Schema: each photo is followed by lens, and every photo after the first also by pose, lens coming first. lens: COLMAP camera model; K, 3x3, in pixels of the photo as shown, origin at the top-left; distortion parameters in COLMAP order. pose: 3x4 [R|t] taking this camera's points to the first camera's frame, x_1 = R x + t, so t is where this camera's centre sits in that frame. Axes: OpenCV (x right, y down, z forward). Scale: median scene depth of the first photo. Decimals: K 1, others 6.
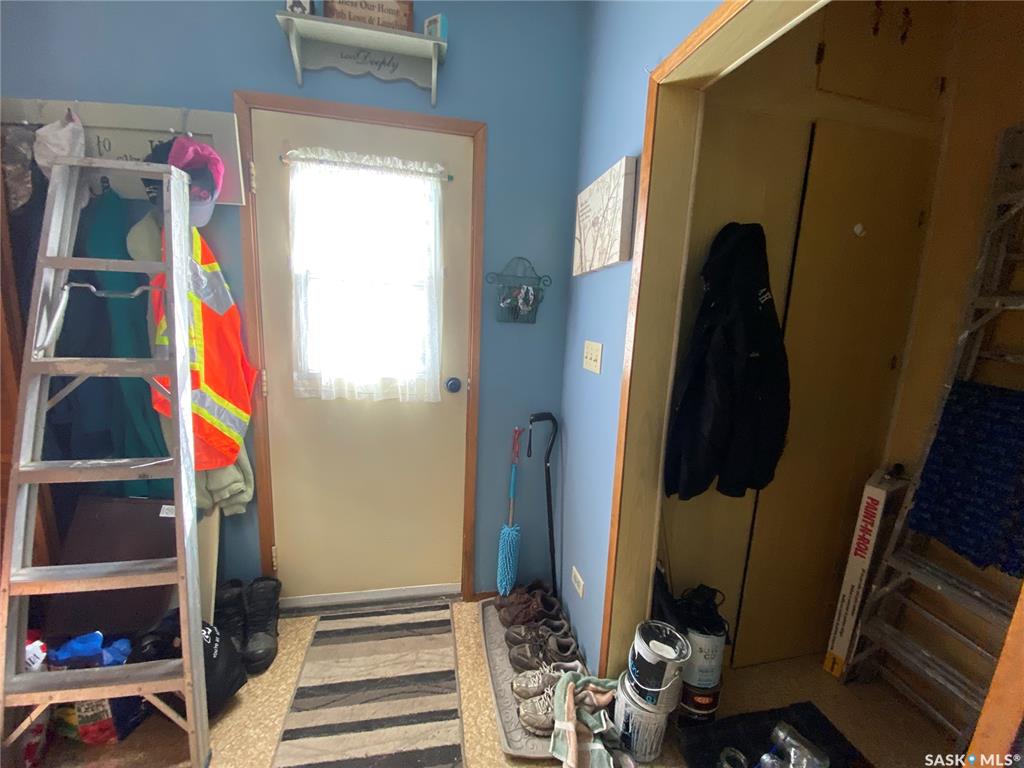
lens RADIAL K [[413.8, 0, 512.0], [0, 413.8, 384.0], [0, 0, 1]] dist [0.028446, -0.023907]
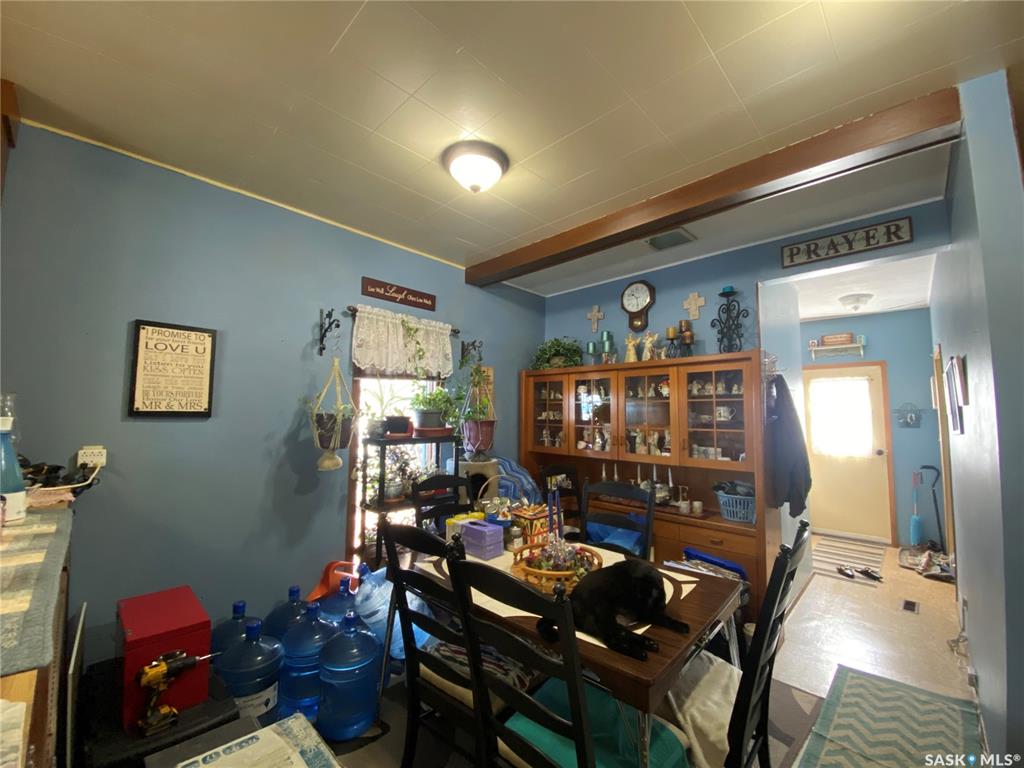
lens RADIAL K [[413.8, 0, 512.0], [0, 413.8, 384.0], [0, 0, 1]] dist [0.028446, -0.023907]
pose [[0.547303, -0.109322, -0.829764, 0.820509], [-0.133407, 0.967360, -0.215444, 0.463394], [0.826234, 0.228610, 0.514855, -2.376728]]
